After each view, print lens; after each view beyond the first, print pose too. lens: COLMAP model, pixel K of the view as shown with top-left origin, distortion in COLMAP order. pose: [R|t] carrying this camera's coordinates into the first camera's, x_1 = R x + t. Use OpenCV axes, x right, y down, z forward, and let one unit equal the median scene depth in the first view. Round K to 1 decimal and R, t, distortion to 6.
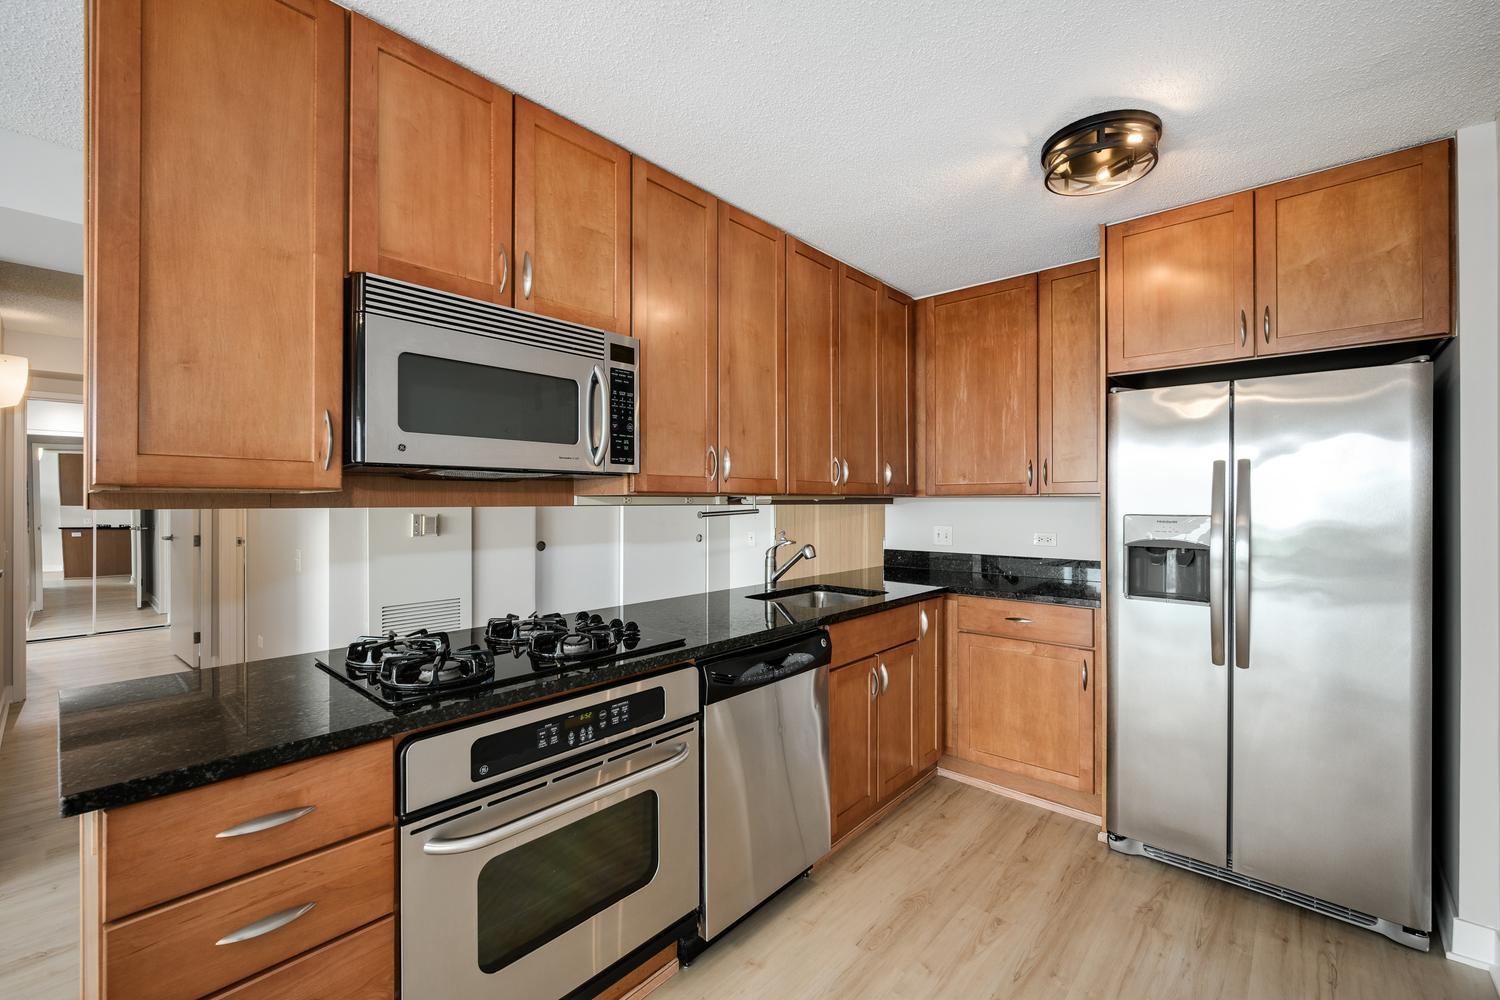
lens RADIAL K [[612.0, 0, 755.5], [0, 612.0, 503.4], [0, 0, 1]] dist [0.000582, -0.000209]
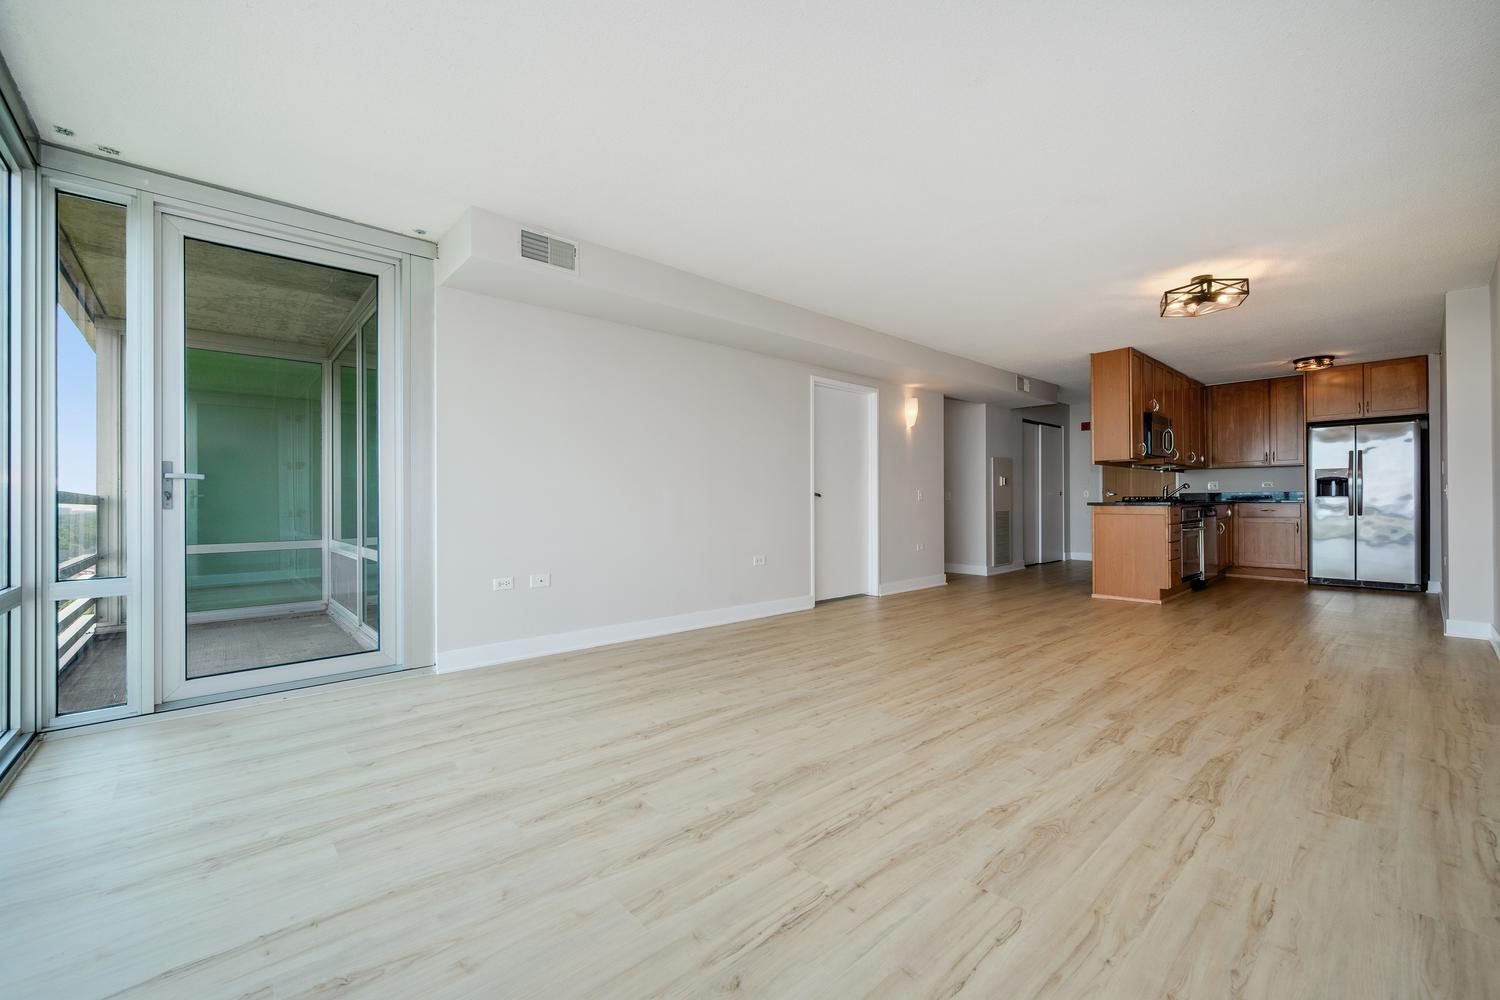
lens RADIAL K [[590.9, 0, 753.2], [0, 590.9, 507.2], [0, 0, 1]] dist [0.000250, 0.000388]
pose [[0.991887, -0.011417, -0.126611, -1.761561], [0.012196, 0.999911, 0.005377, 0.153660], [0.126538, -0.006877, 0.991938, -2.218527]]
